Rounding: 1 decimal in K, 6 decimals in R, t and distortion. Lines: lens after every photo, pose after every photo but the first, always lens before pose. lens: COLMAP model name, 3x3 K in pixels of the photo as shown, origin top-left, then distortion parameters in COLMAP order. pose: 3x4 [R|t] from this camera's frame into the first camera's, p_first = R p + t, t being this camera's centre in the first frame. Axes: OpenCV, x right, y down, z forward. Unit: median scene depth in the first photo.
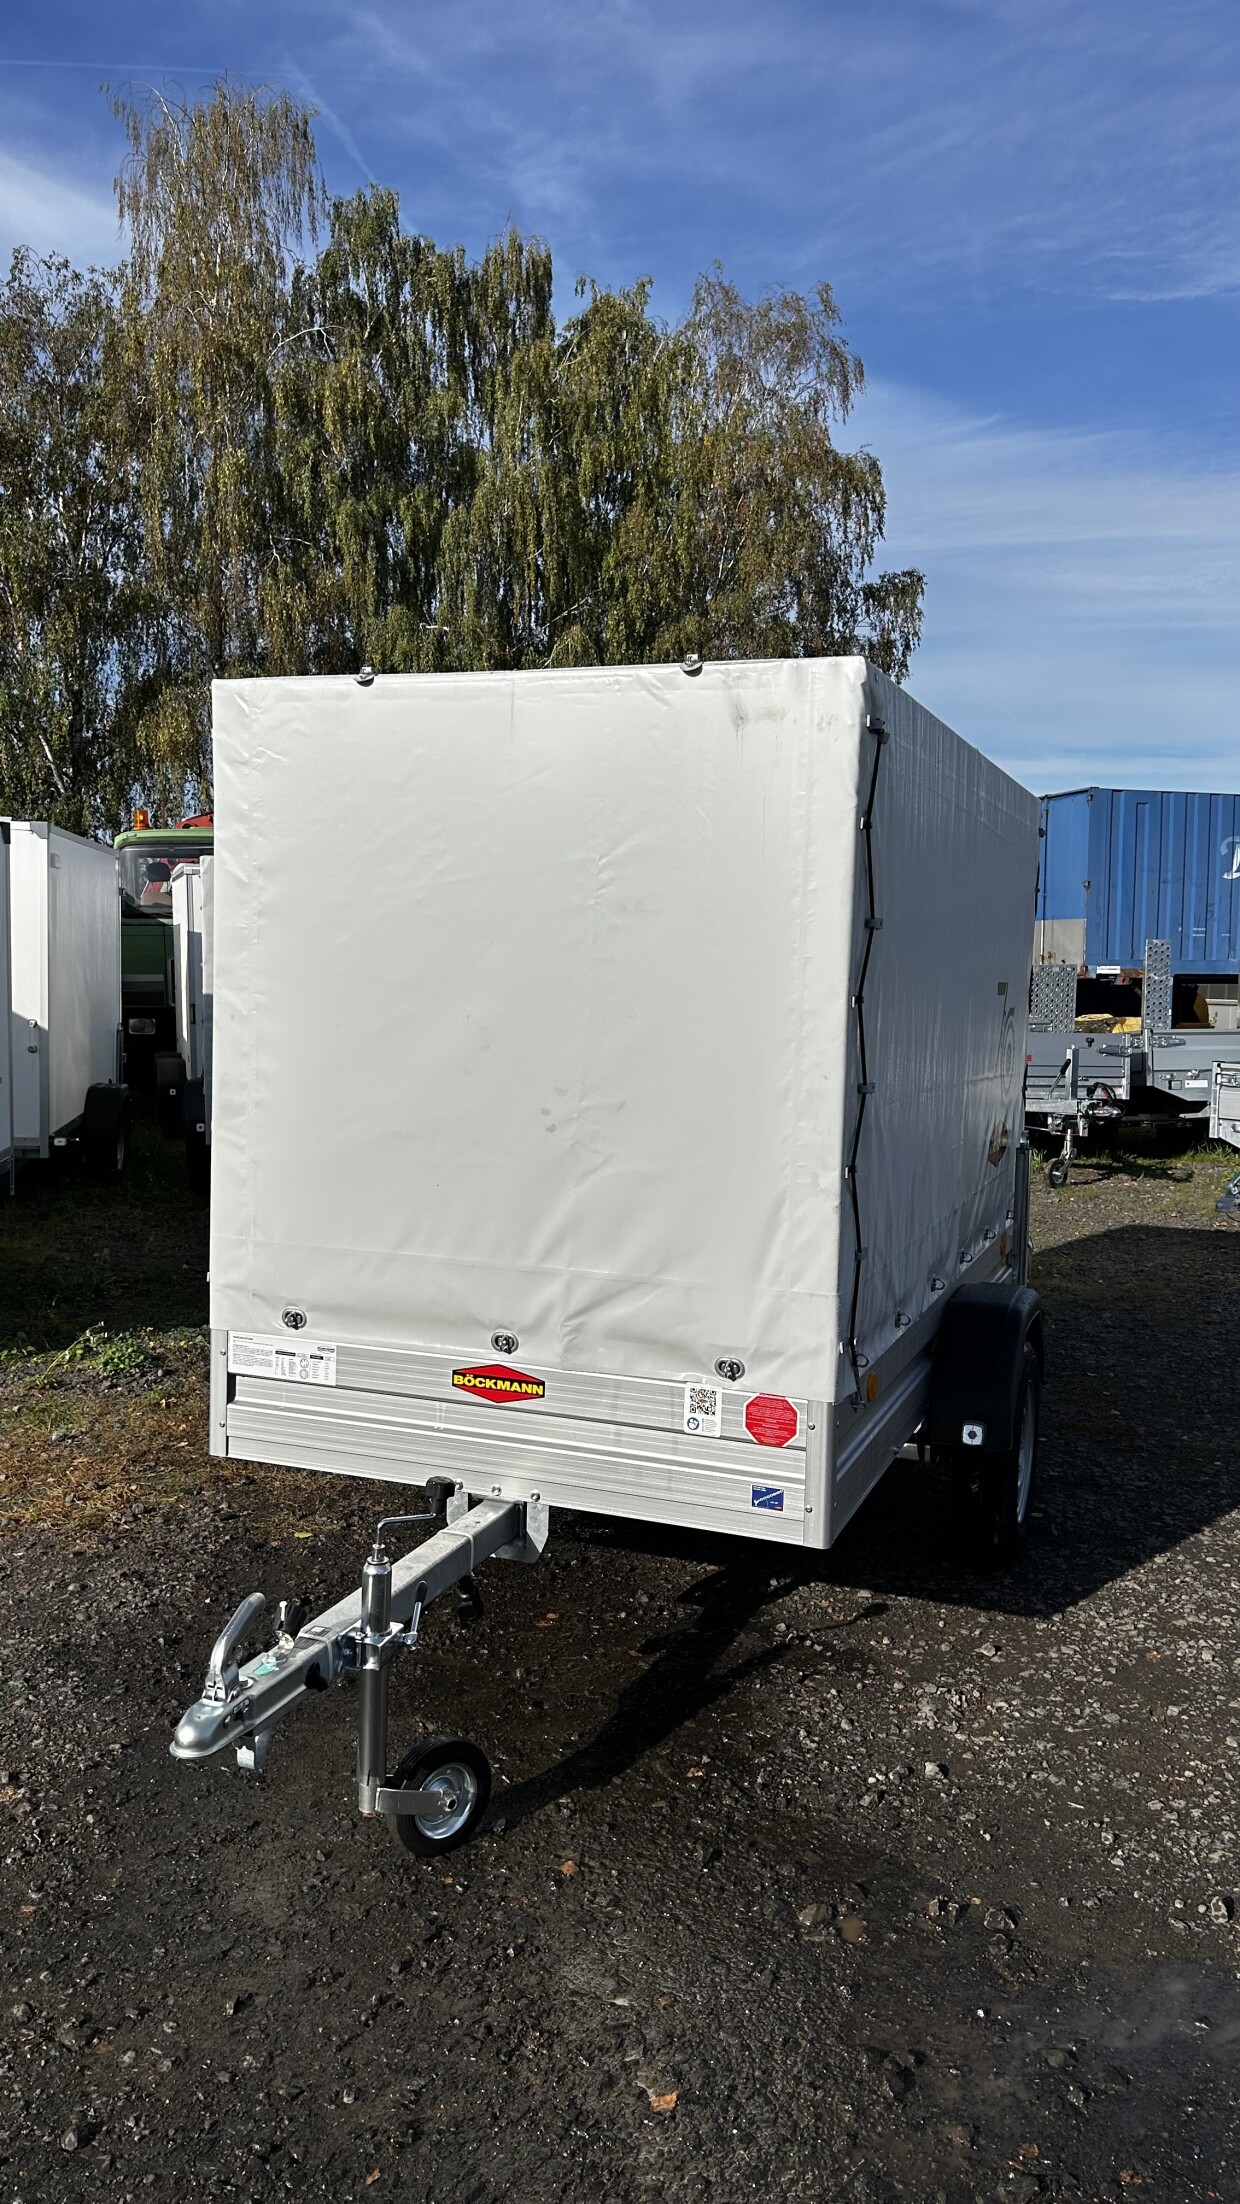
lens RADIAL K [[1648.6, 0, 621.9], [0, 1648.6, 1113.6], [0, 0, 1]] dist [0.005135, 0.027125]
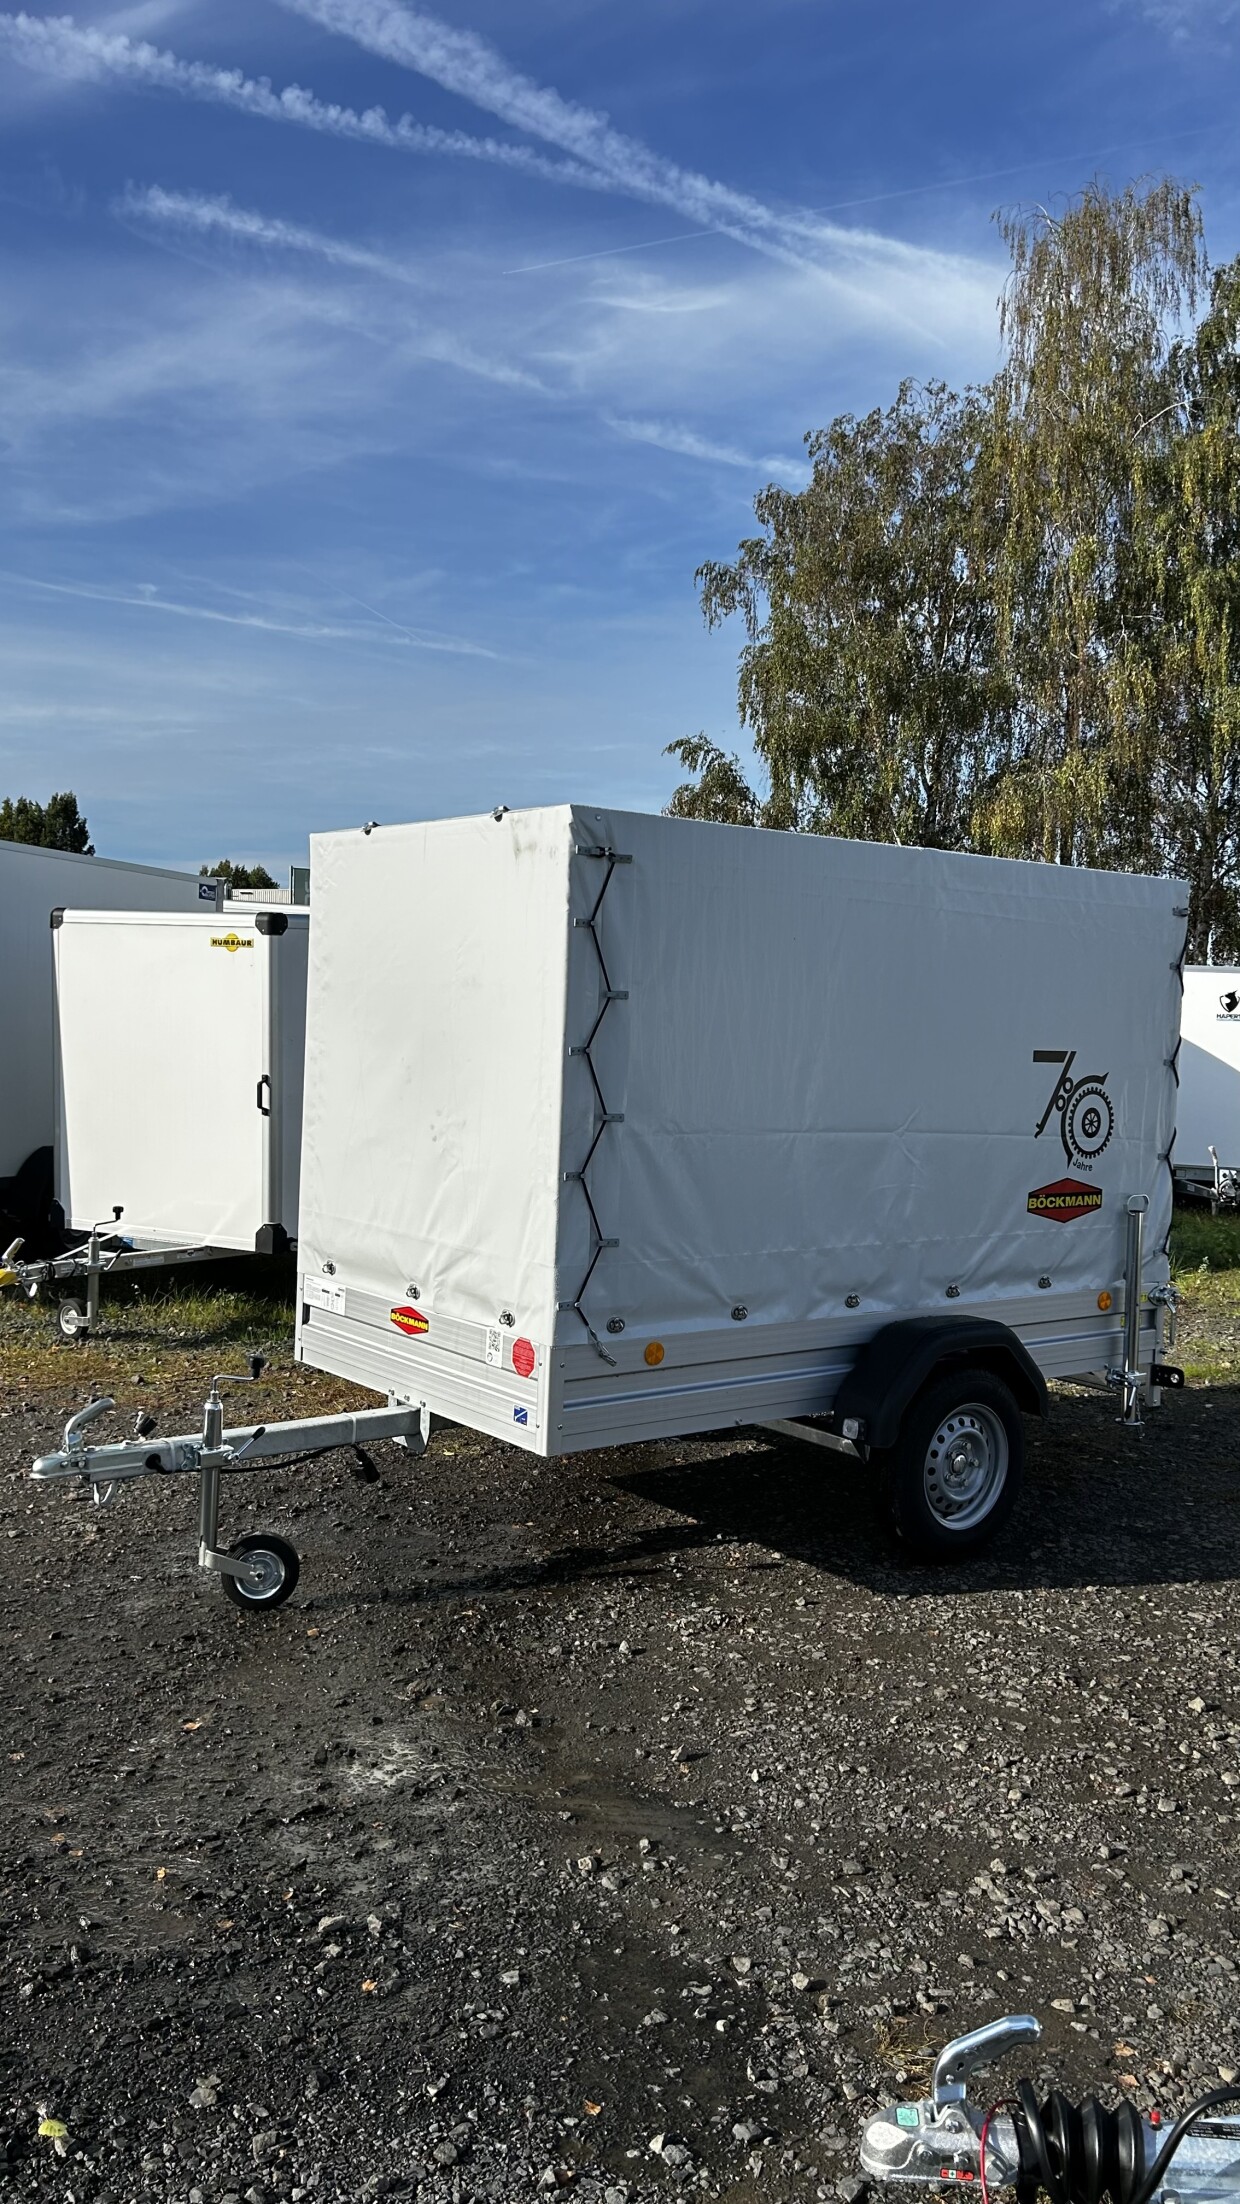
lens RADIAL K [[1702.8, 0, 621.3], [0, 1702.8, 1086.1], [0, 0, 1]] dist [0.029496, -0.006571]
pose [[0.859546, 0.027862, -0.510299, 0.726688], [-0.062388, 0.996765, -0.050662, 0.024106], [0.507236, 0.075383, 0.858504, -0.153001]]
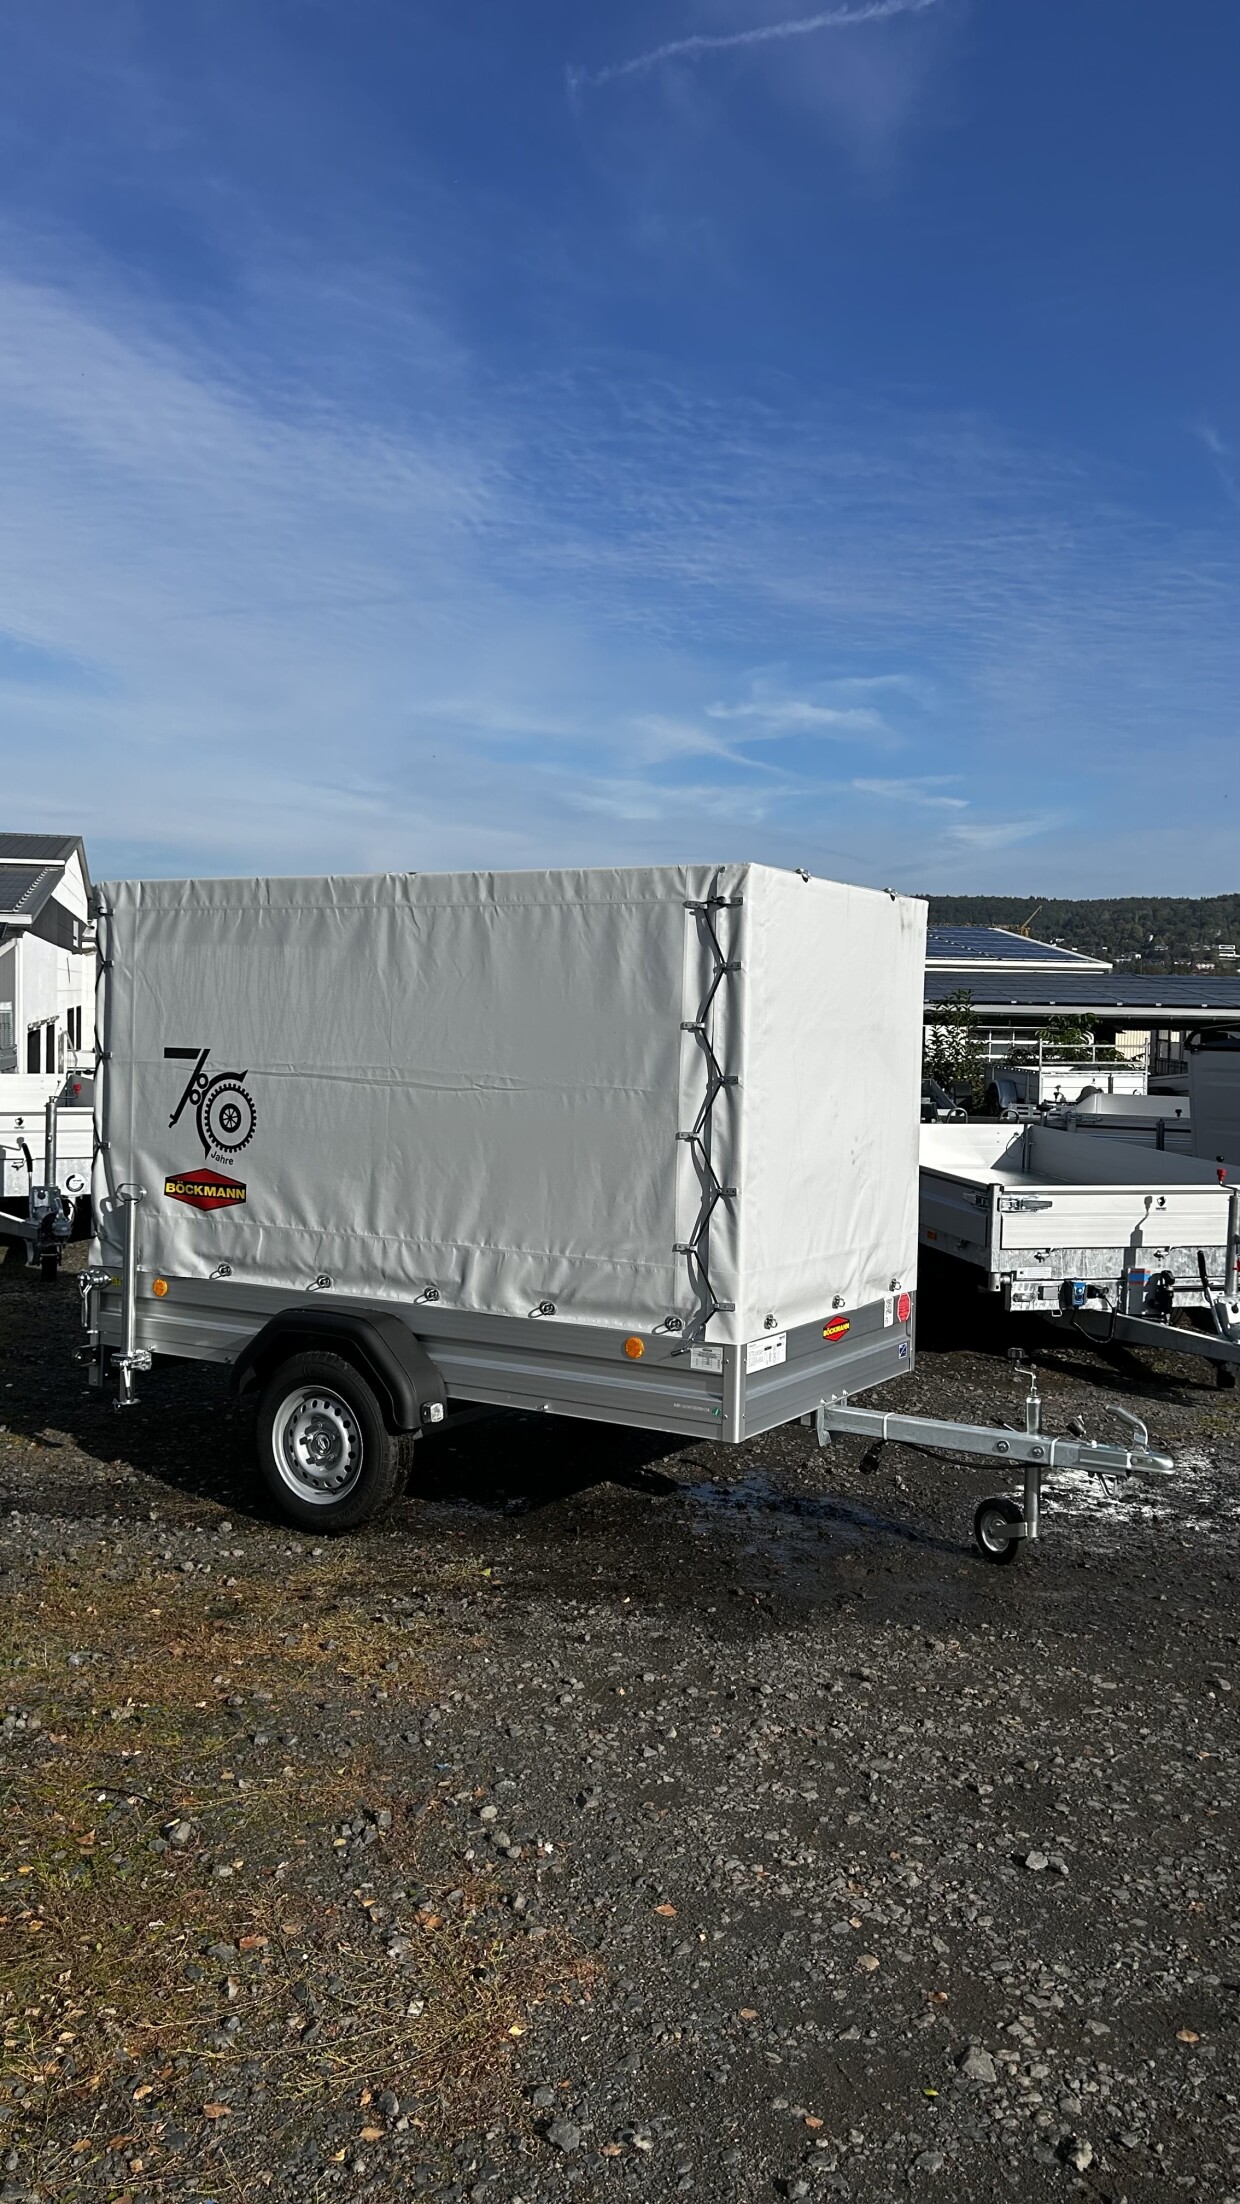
lens RADIAL K [[1702.8, 0, 621.3], [0, 1702.8, 1086.1], [0, 0, 1]] dist [0.029496, -0.006571]
pose [[0.178043, -0.055706, 0.982445, -1.510440], [0.072275, 0.996440, 0.043402, -0.135527], [-0.981365, 0.063279, 0.181435, 0.791725]]
